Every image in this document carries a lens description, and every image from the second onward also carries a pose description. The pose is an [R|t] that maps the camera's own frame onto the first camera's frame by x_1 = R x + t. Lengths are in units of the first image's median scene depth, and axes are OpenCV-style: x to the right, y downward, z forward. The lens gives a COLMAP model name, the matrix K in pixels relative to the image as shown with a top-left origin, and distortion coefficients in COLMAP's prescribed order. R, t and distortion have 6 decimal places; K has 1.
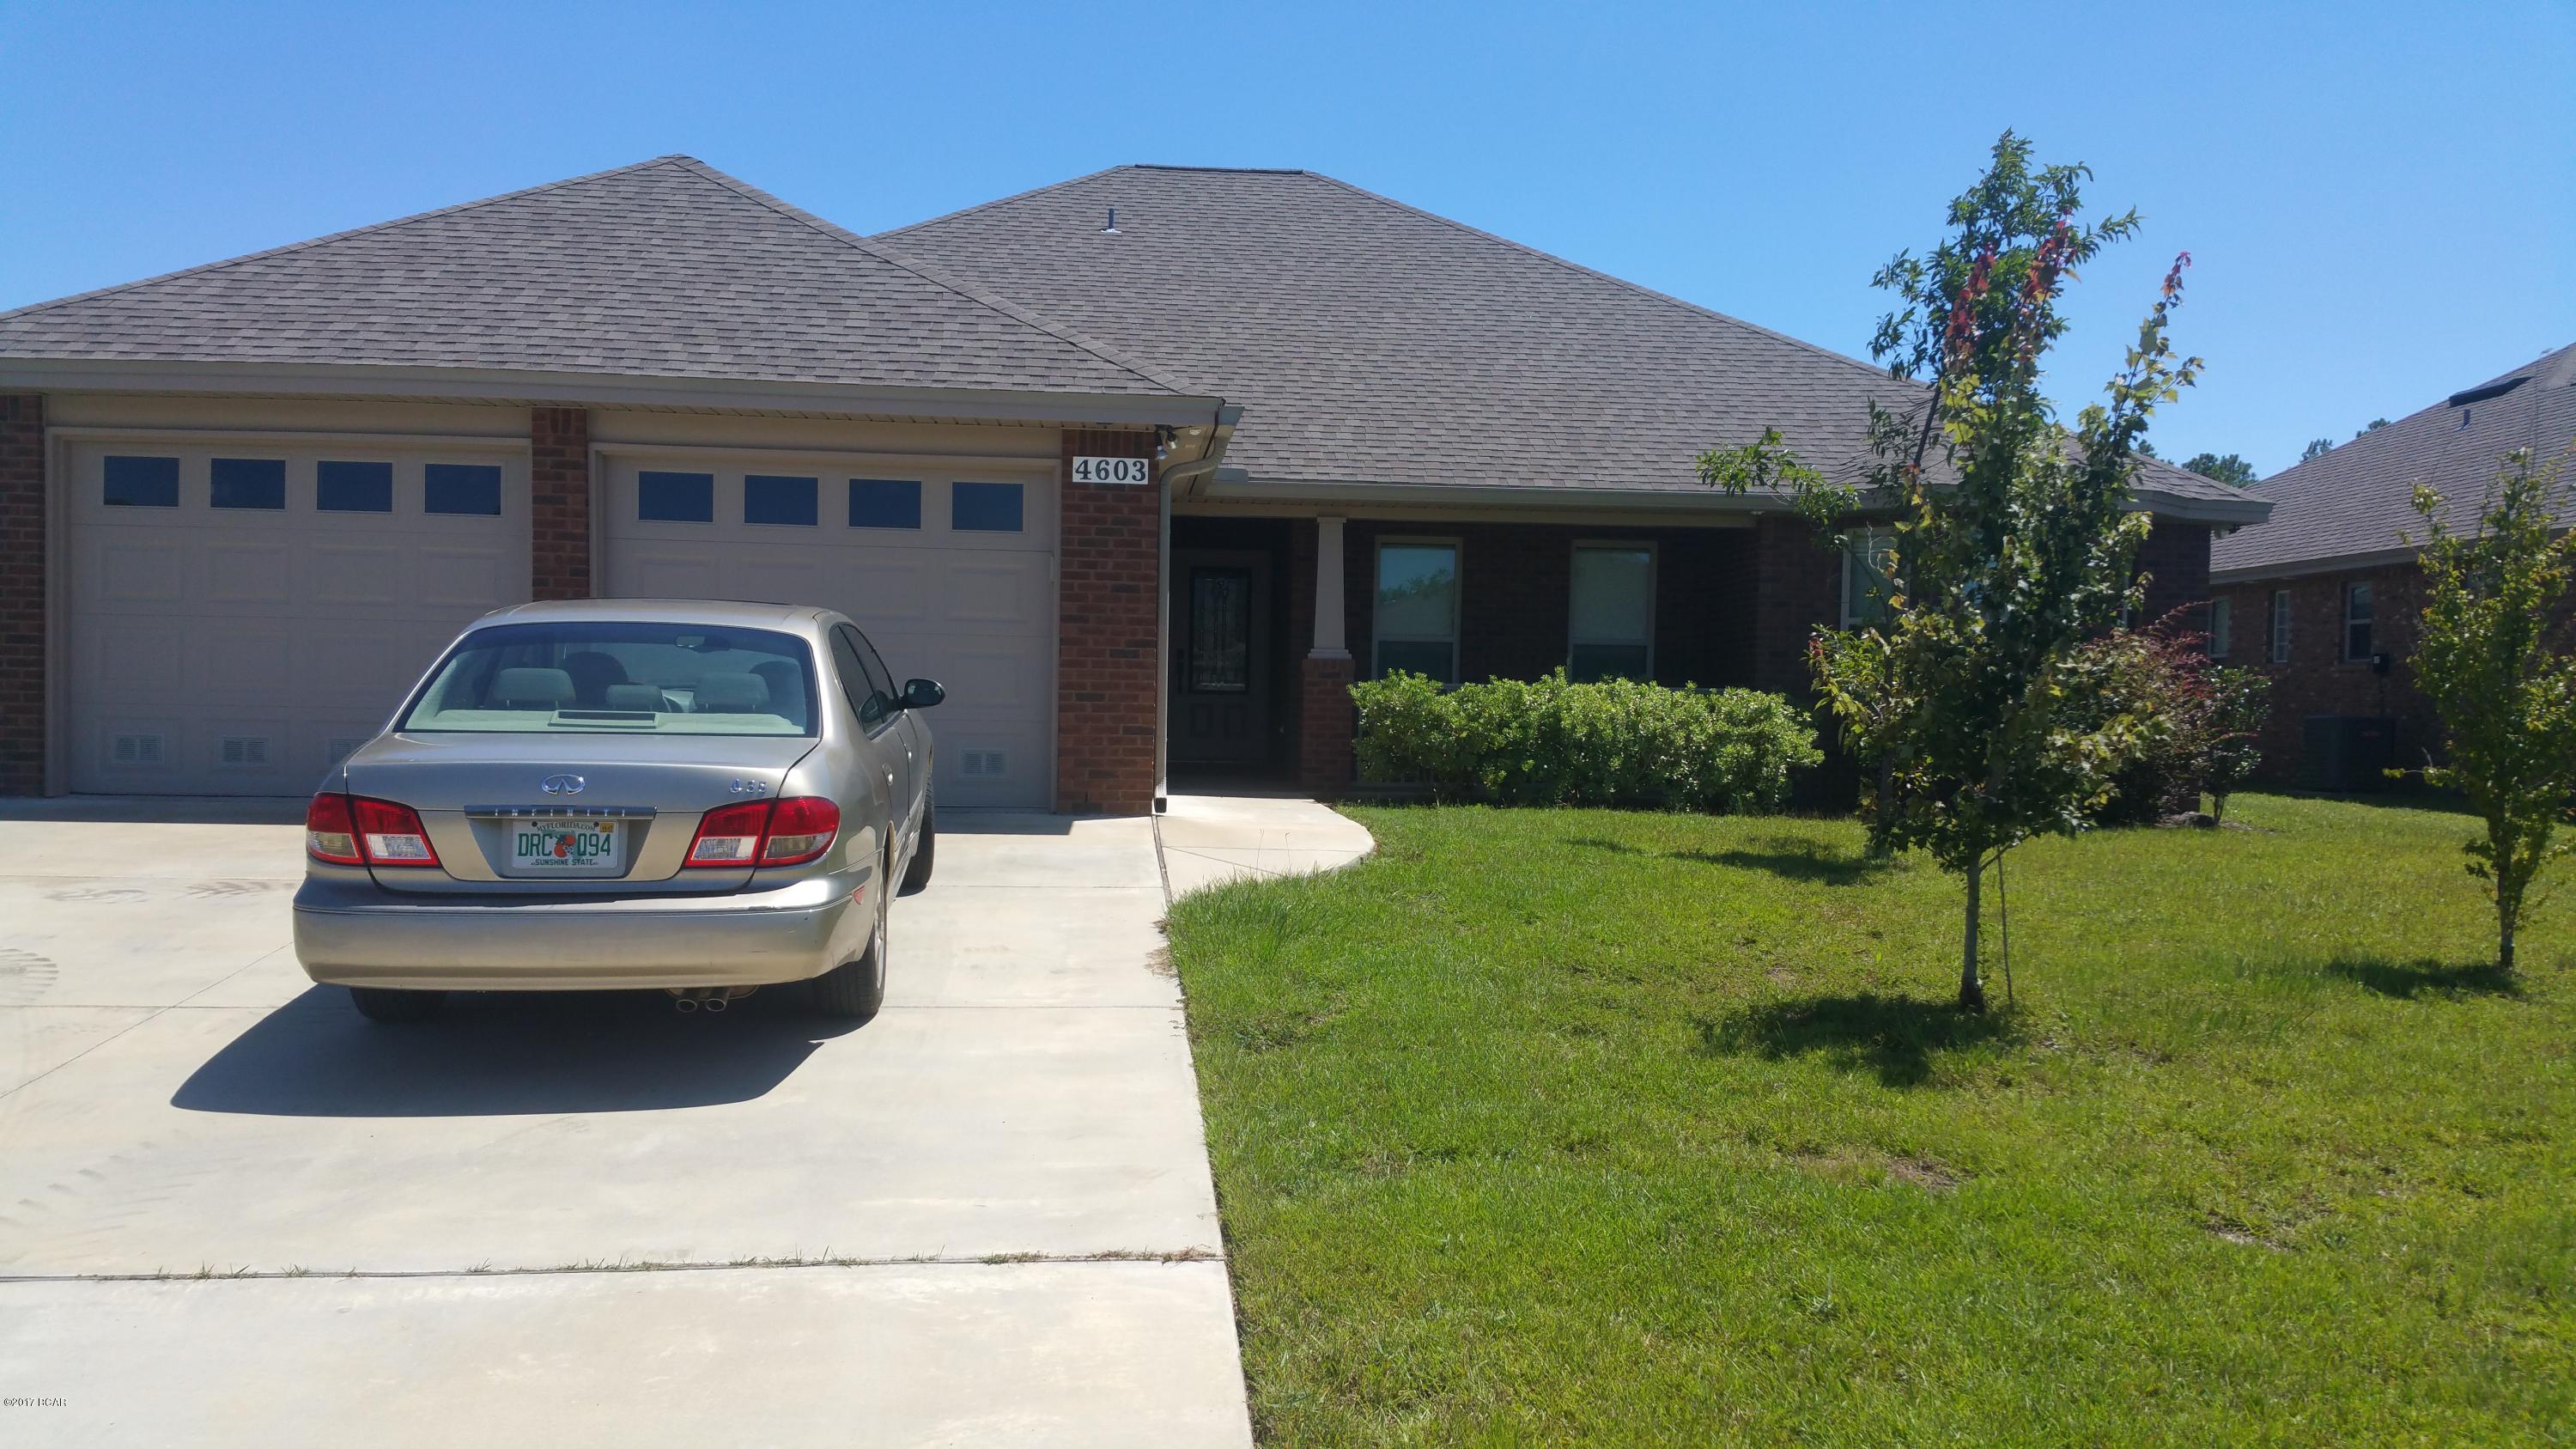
lens RADIAL K [[2095.6, 0, 1289.3], [0, 2095.6, 802.5], [0, 0, 1]] dist [0.095589, -0.178648]
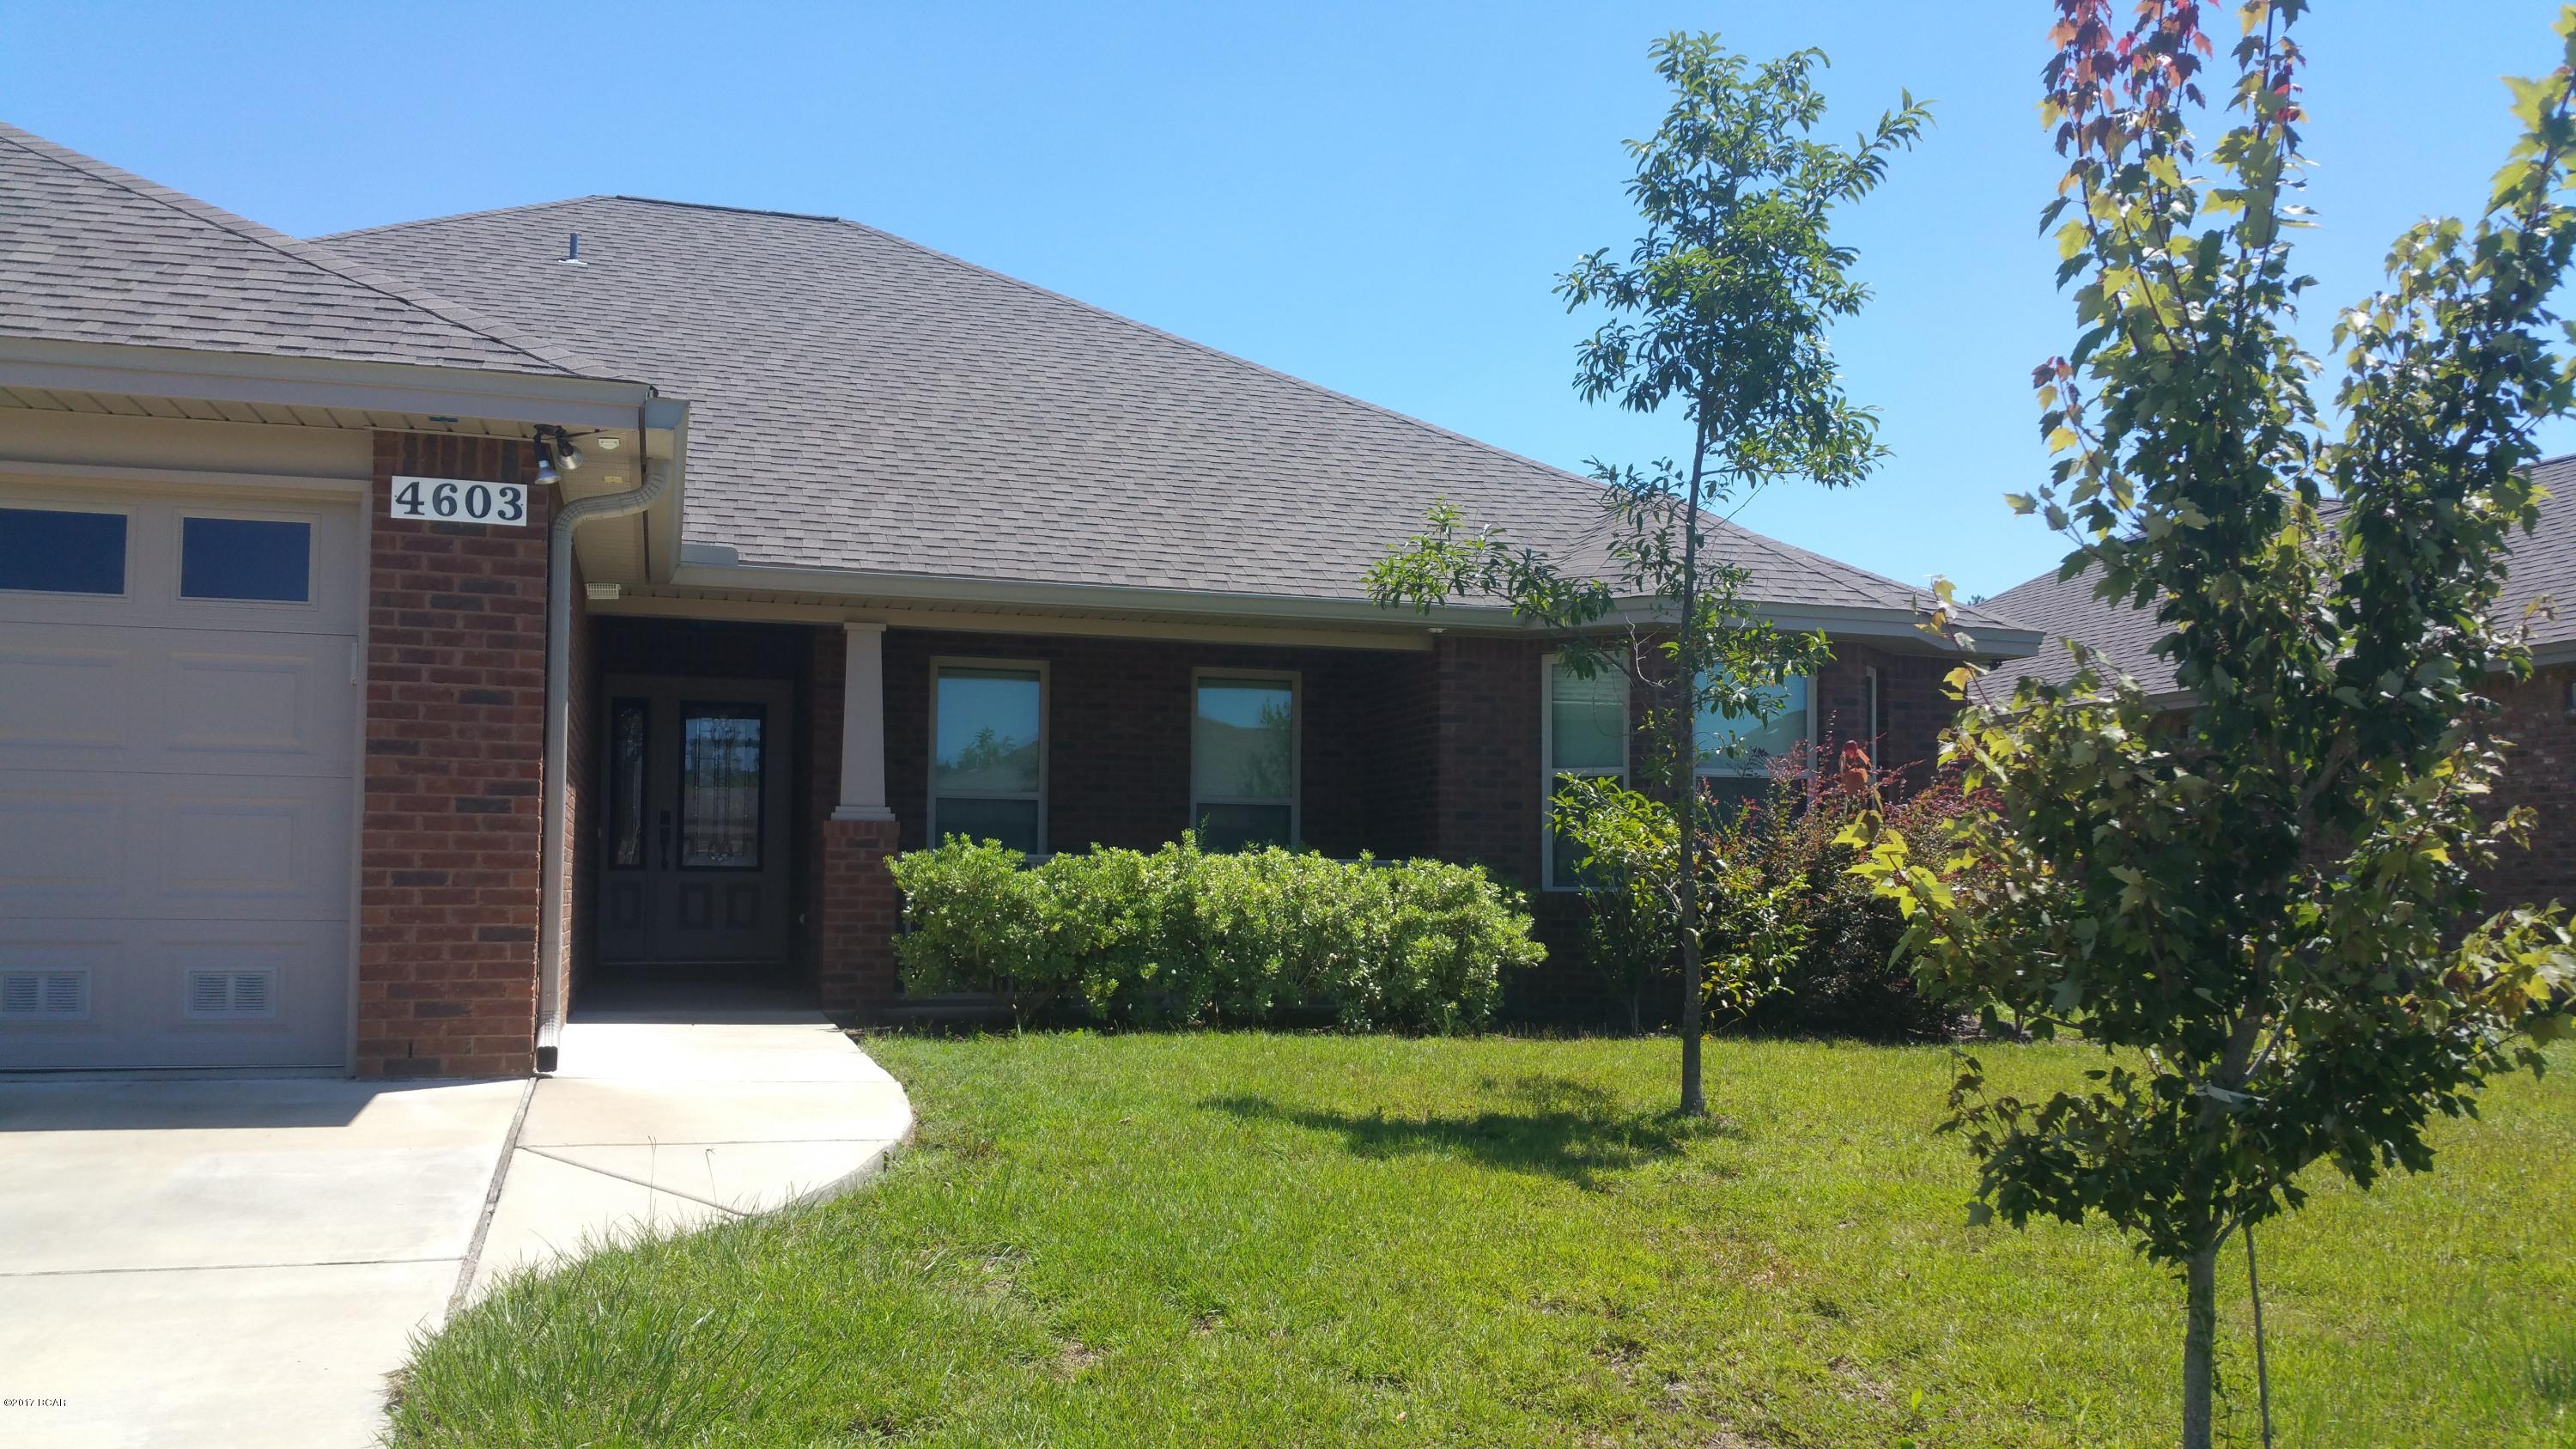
lens RADIAL K [[2366.1, 0, 1358.2], [0, 2366.1, 856.7], [0, 0, 1]] dist [0.132409, -0.298520]
pose [[0.977379, -0.004660, 0.211442, 0.015201], [0.016529, 0.998382, -0.054400, -0.011383], [-0.210847, 0.056665, 0.975875, 0.212589]]
